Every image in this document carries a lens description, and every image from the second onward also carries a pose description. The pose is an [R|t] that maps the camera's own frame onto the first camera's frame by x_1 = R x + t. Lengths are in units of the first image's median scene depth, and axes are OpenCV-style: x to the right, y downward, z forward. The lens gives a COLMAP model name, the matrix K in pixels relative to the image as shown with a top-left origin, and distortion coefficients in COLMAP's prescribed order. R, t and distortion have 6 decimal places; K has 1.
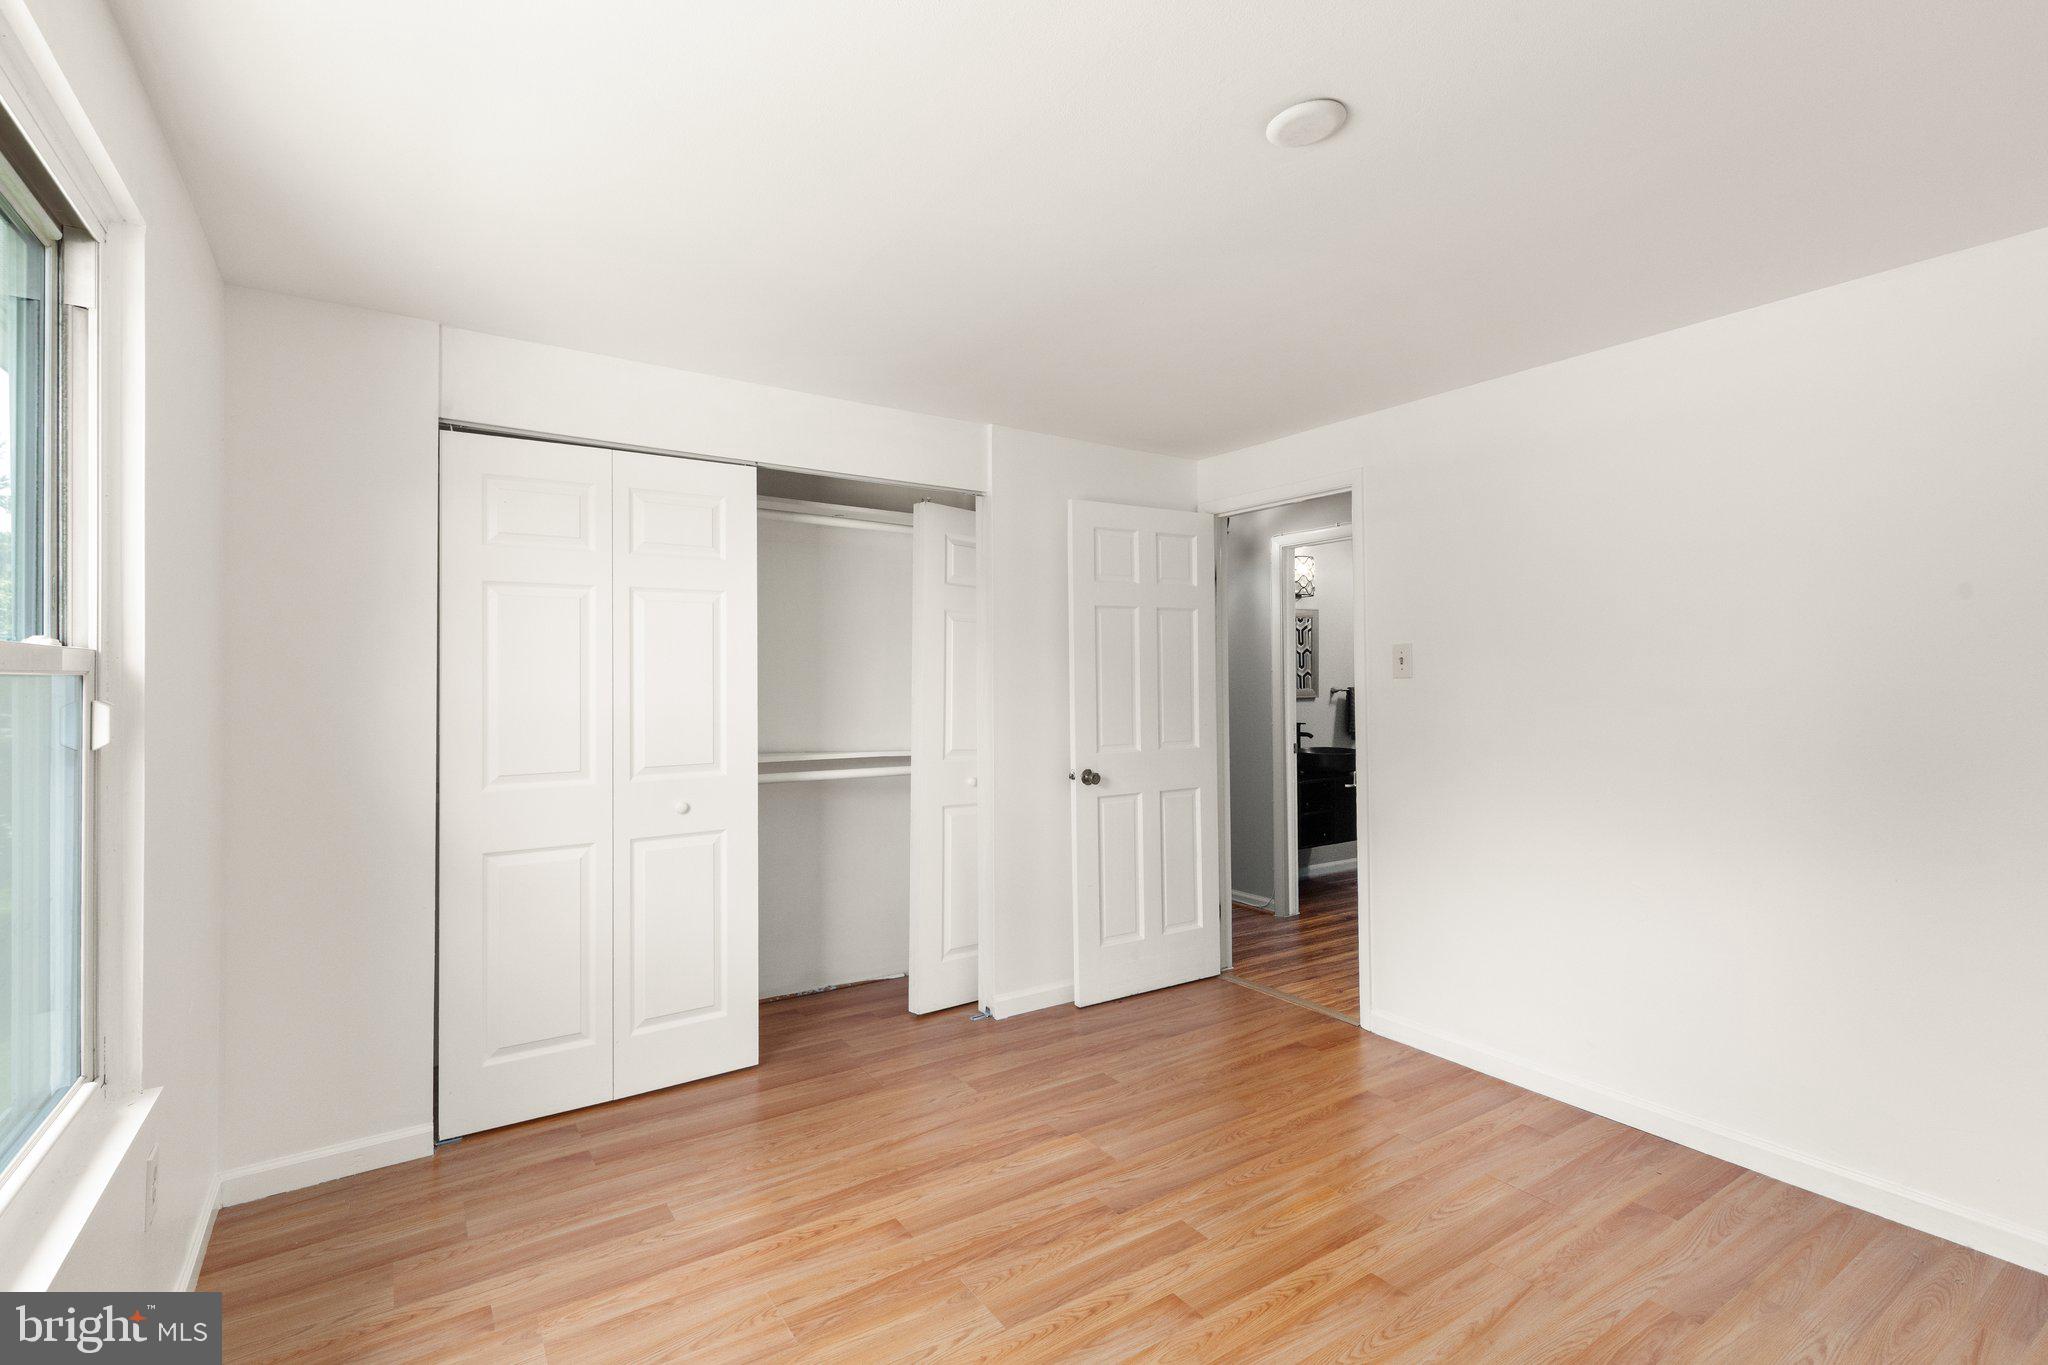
lens RADIAL K [[933.4, 0, 1025.9], [0, 933.4, 676.5], [0, 0, 1]] dist [0.006421, 0.000827]
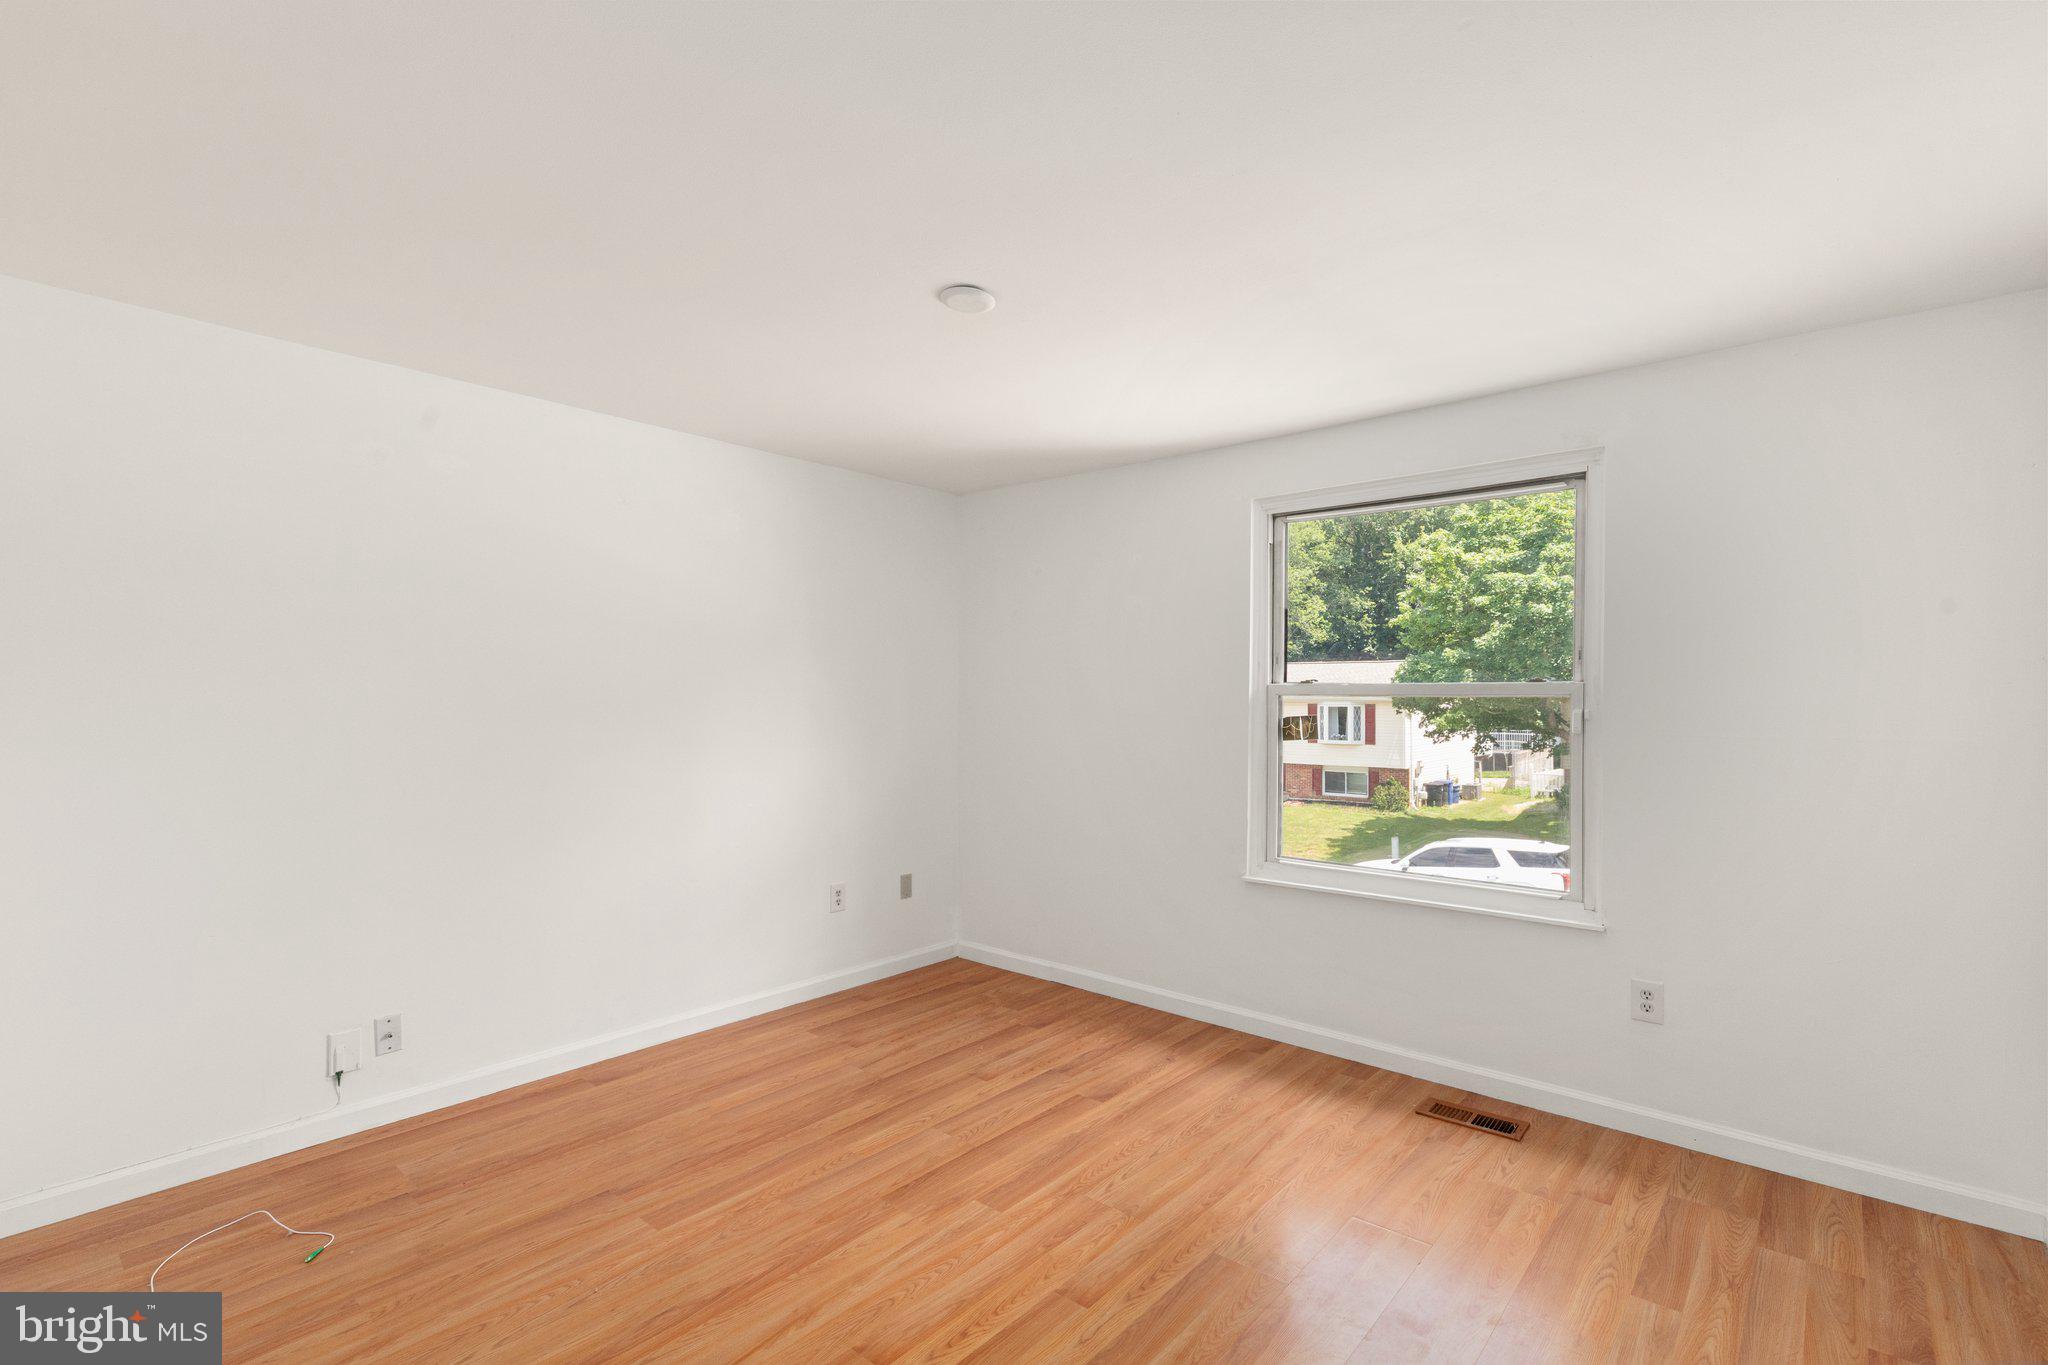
lens RADIAL K [[933.4, 0, 1020.9], [0, 933.4, 685.8], [0, 0, 1]] dist [0.006421, 0.000827]
pose [[-0.962993, -0.002056, -0.269520, 0.505895], [-0.000908, 0.999990, -0.004384, -0.003901], [0.269527, -0.003977, -0.962985, 1.980750]]
